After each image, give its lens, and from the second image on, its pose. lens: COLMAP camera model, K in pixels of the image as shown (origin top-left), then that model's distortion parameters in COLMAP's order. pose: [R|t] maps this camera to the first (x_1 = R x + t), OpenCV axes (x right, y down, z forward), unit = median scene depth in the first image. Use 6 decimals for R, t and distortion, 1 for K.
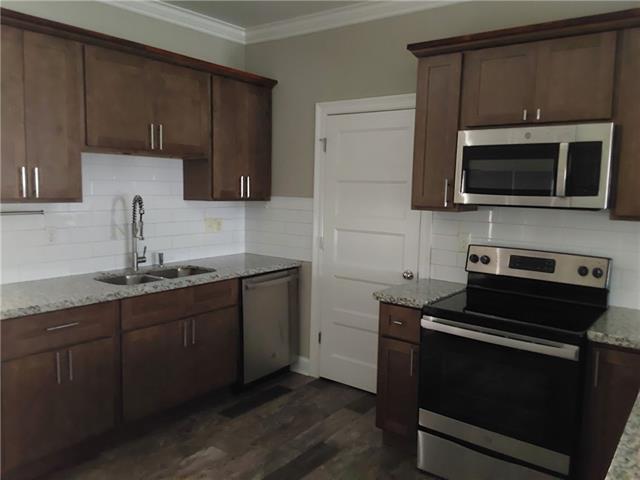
lens RADIAL K [[517.3, 0, 320.0], [0, 517.3, 240.0], [0, 0, 1]] dist [0.090043, -0.119836]
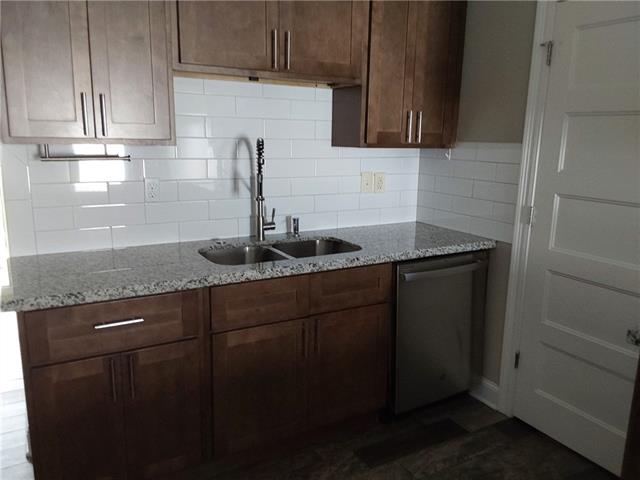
lens RADIAL K [[525.8, 0, 331.1], [0, 525.8, 239.0], [0, 0, 1]] dist [0.156787, -0.284198]
pose [[0.932006, 0.070996, -0.355422, 0.010716], [-0.040907, 0.994967, 0.091476, -0.016046], [0.360128, -0.070717, 0.930219, 0.318944]]
